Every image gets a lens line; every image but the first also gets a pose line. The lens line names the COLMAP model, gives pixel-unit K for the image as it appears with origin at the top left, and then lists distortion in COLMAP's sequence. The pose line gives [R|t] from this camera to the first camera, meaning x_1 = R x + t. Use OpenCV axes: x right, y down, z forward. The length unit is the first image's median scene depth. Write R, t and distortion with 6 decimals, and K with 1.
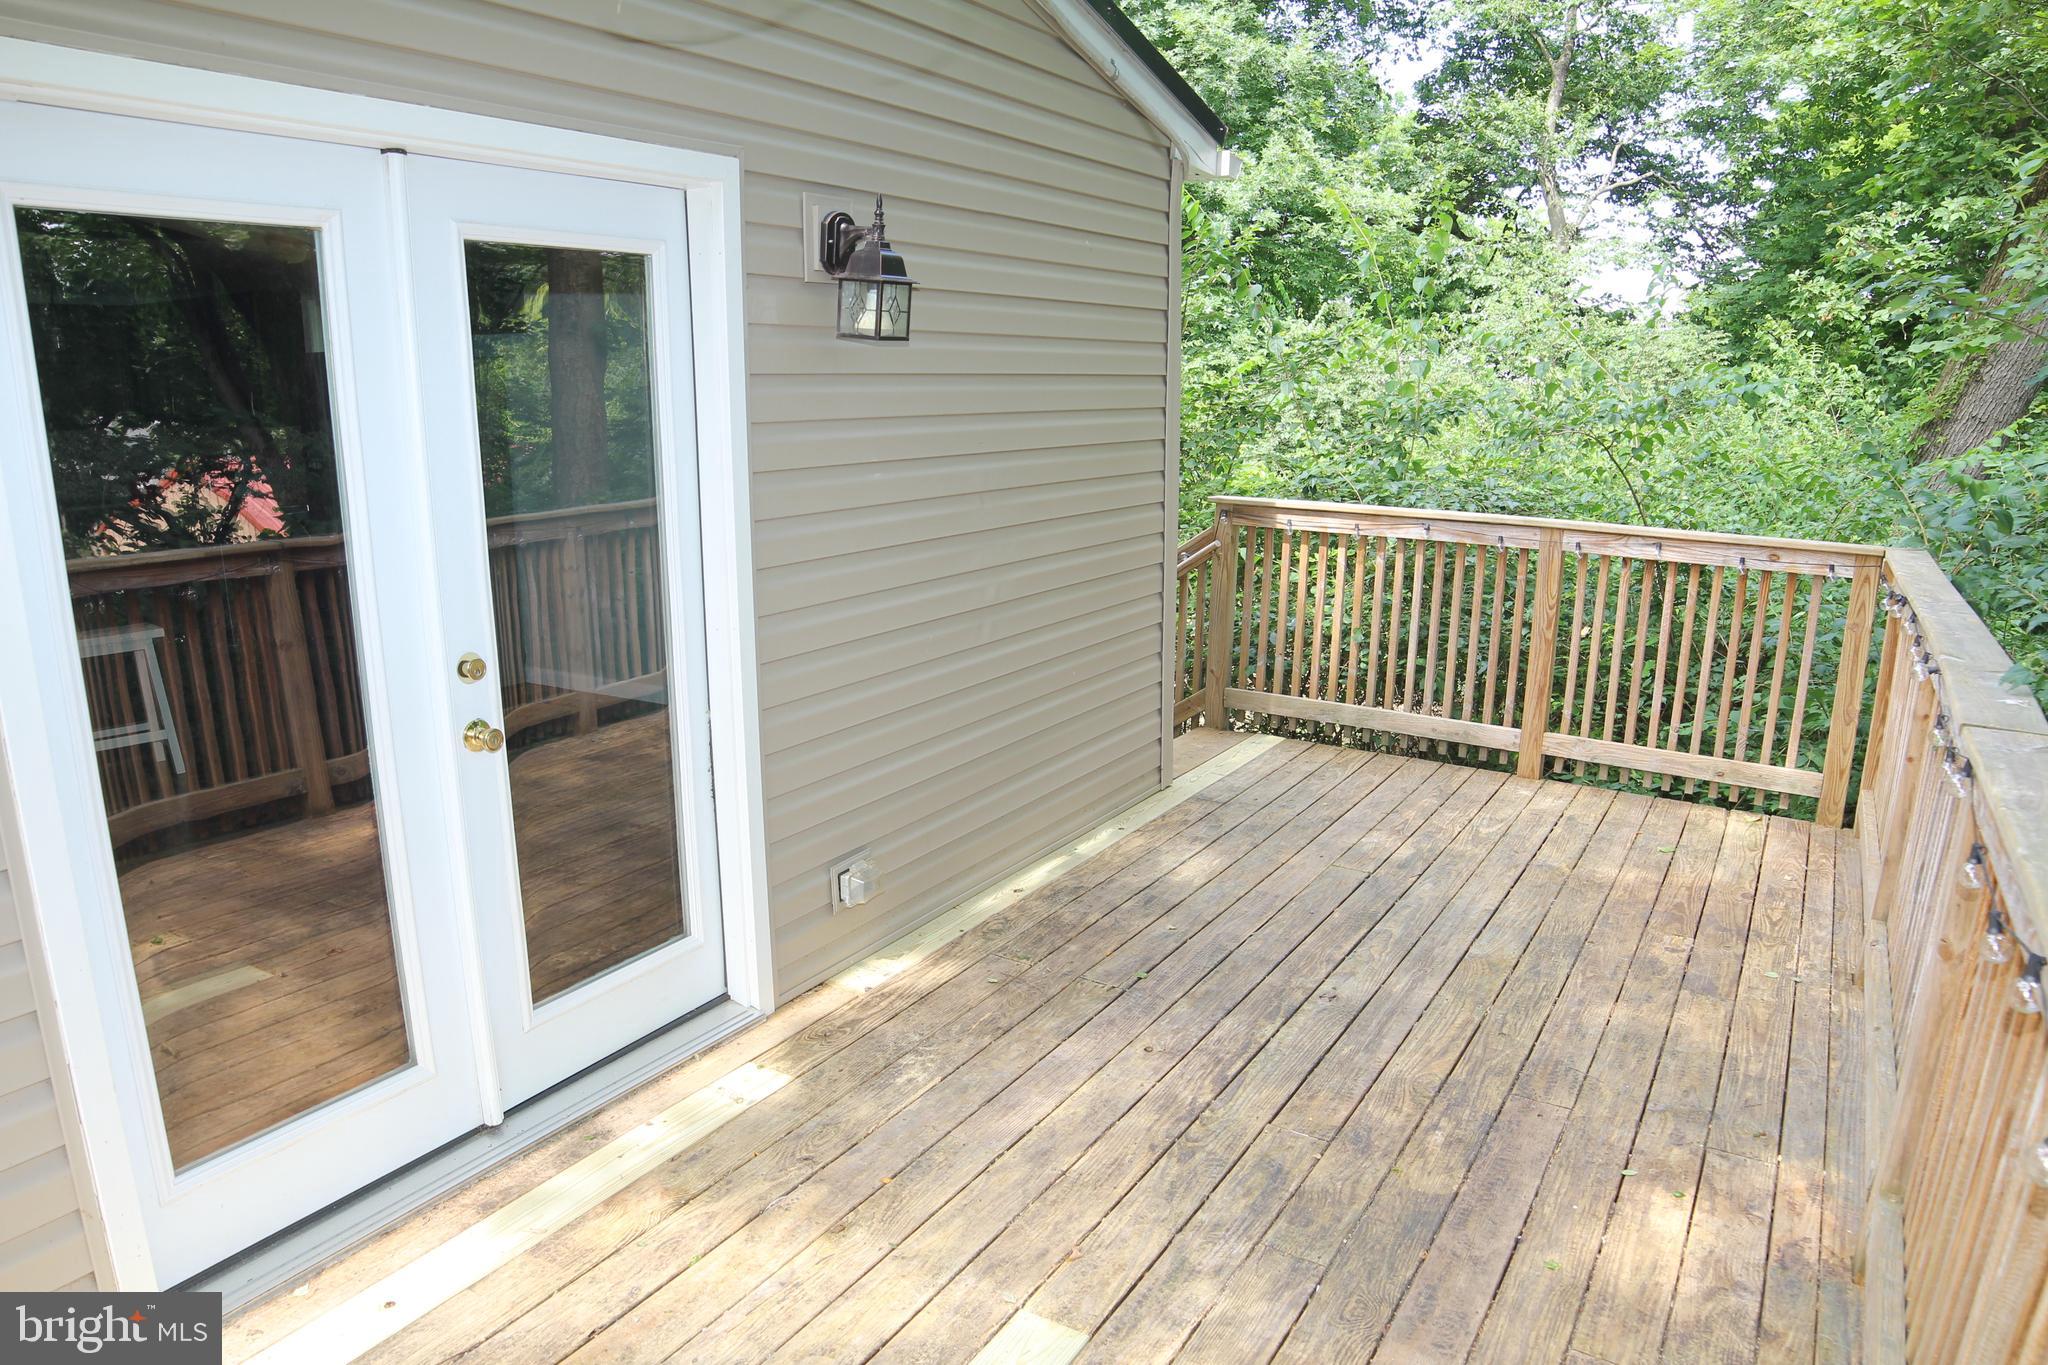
lens RADIAL K [[1340.0, 0, 1024.3], [0, 1340.0, 693.3], [0, 0, 1]] dist [-0.119920, 0.047754]
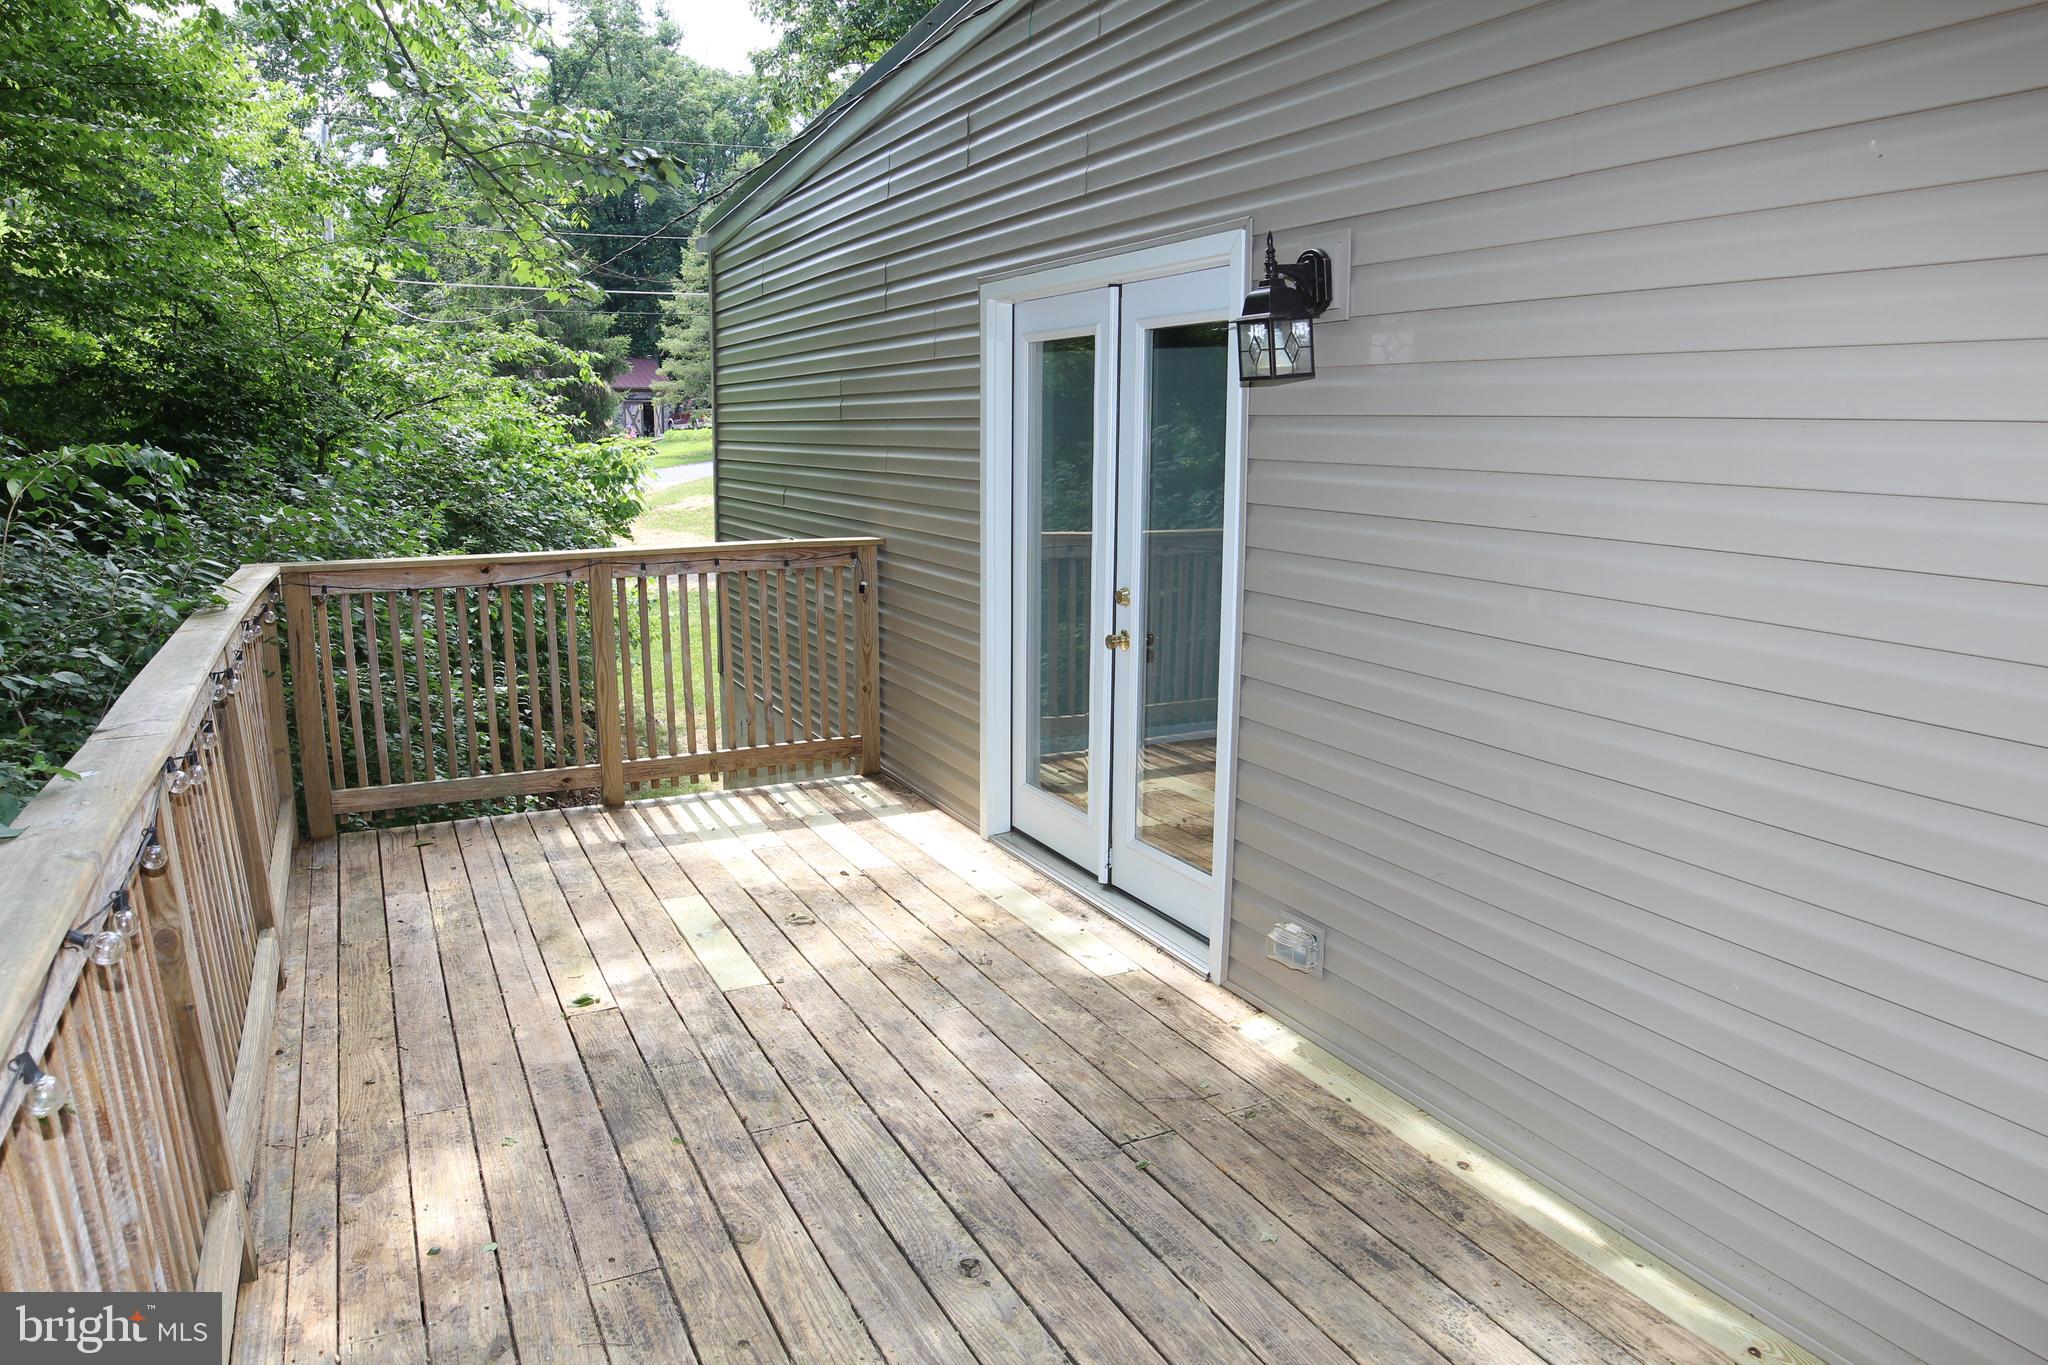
lens RADIAL K [[1340.0, 0, 1023.8], [0, 1340.0, 682.3], [0, 0, 1]] dist [-0.119920, 0.047754]
pose [[-0.518825, 0.157088, -0.840324, 0.855509], [-0.203382, 0.932068, 0.299809, -0.320396], [0.830335, 0.326455, -0.451631, 1.391383]]
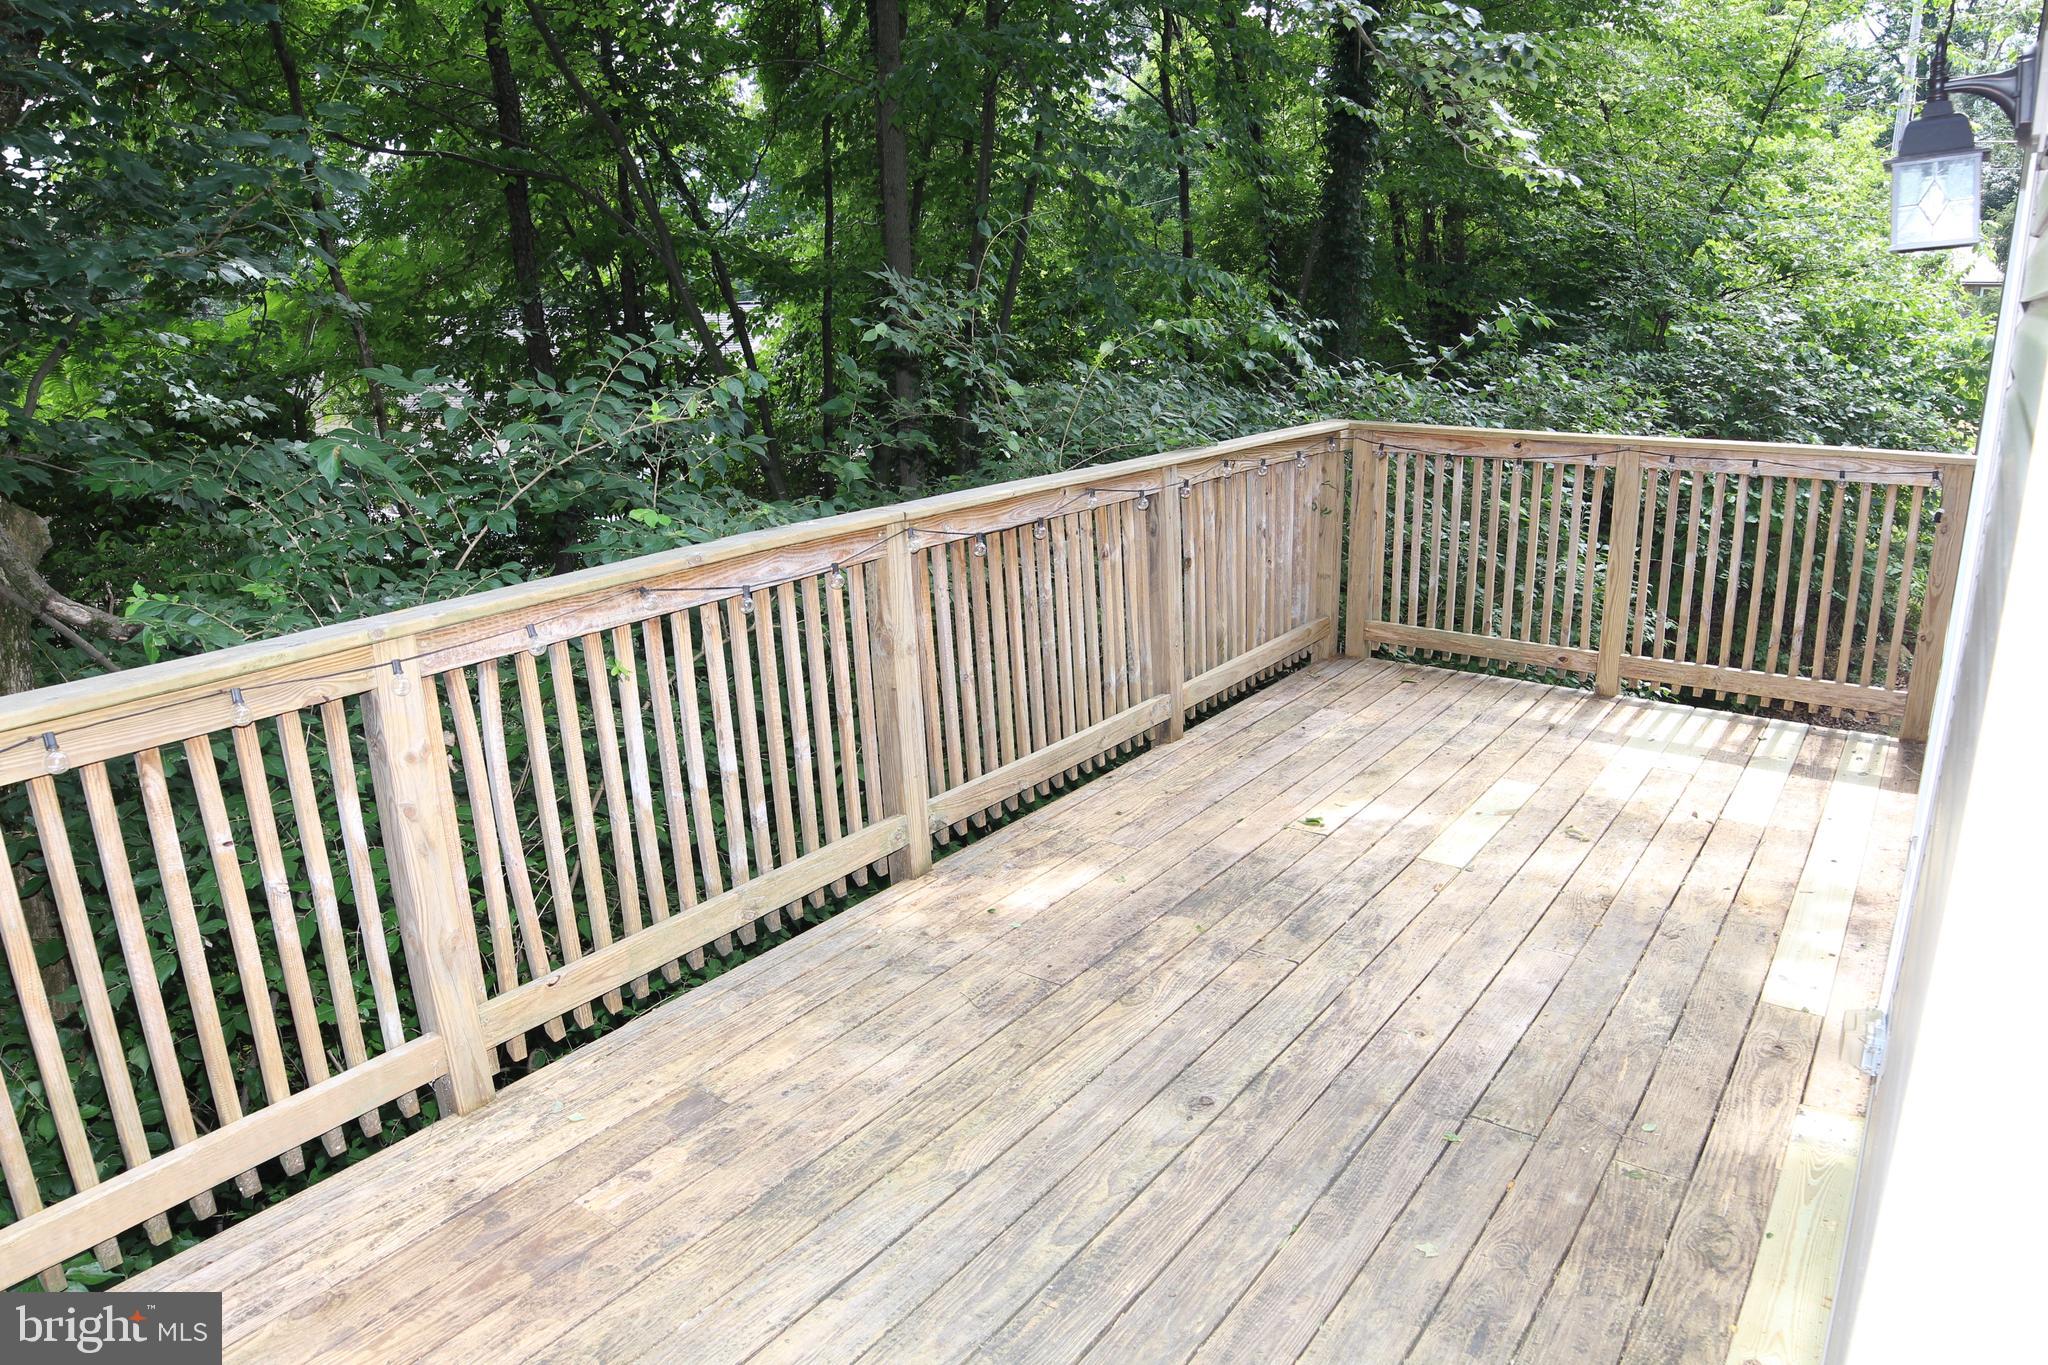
lens RADIAL K [[1340.0, 0, 1024.7], [0, 1340.0, 682.0], [0, 0, 1]] dist [-0.119920, 0.047754]
pose [[-0.996705, -0.006363, 0.080868, 0.305647], [0.033928, 0.872835, 0.486835, -0.414874], [-0.073682, 0.487974, -0.869743, 1.753953]]
